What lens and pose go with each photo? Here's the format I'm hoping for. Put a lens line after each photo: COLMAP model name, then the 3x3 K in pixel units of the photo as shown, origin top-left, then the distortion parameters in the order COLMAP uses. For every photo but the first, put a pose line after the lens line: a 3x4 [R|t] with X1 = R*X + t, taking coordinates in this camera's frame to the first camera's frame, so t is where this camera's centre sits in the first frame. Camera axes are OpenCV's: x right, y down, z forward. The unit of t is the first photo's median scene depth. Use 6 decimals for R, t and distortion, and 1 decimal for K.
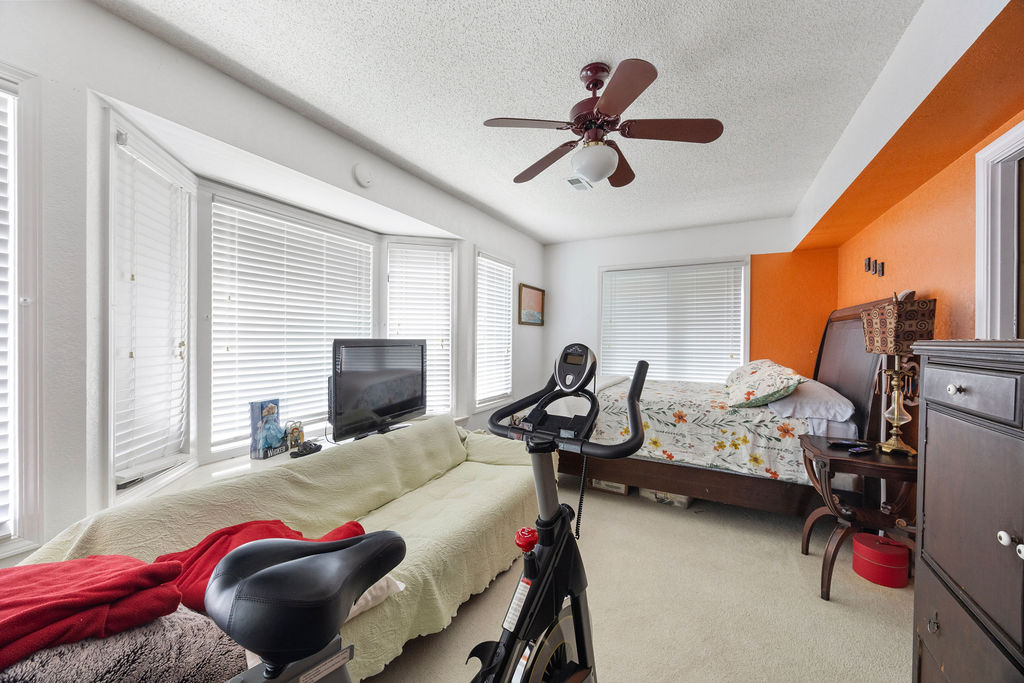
lens RADIAL K [[387.3, 0, 505.1], [0, 387.3, 341.0], [0, 0, 1]] dist [-0.000811, 0.000892]
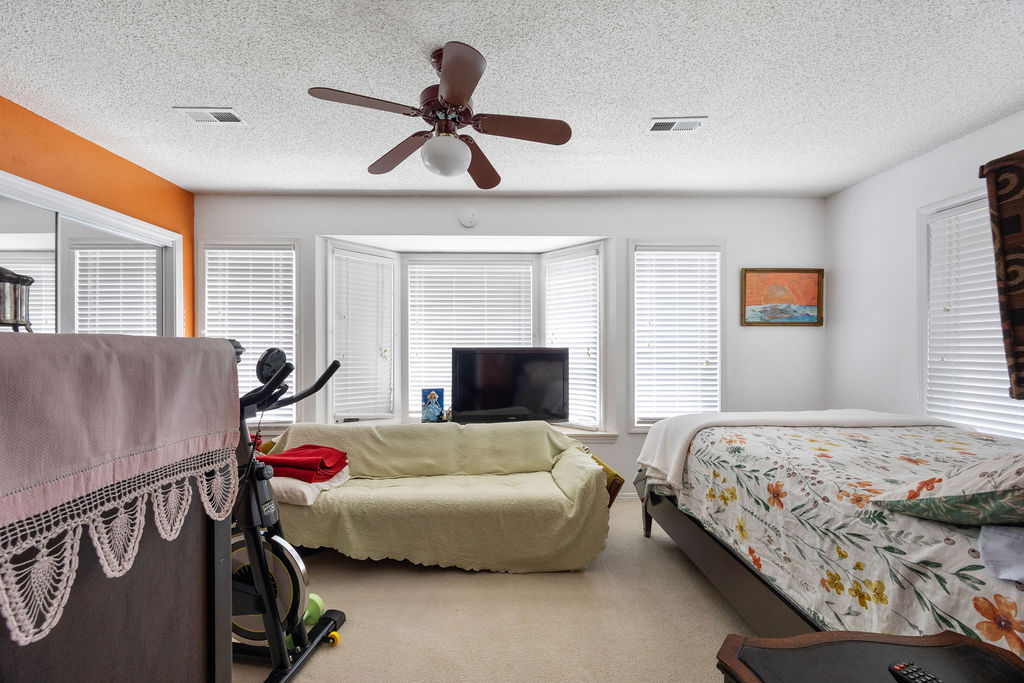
lens RADIAL K [[387.3, 0, 505.0], [0, 387.3, 347.6], [0, 0, 1]] dist [-0.000811, 0.000892]
pose [[0.500989, -0.008071, -0.865416, 0.725411], [0.000158, 0.999957, -0.009234, 0.006062], [0.865453, 0.004489, 0.500969, 0.434796]]
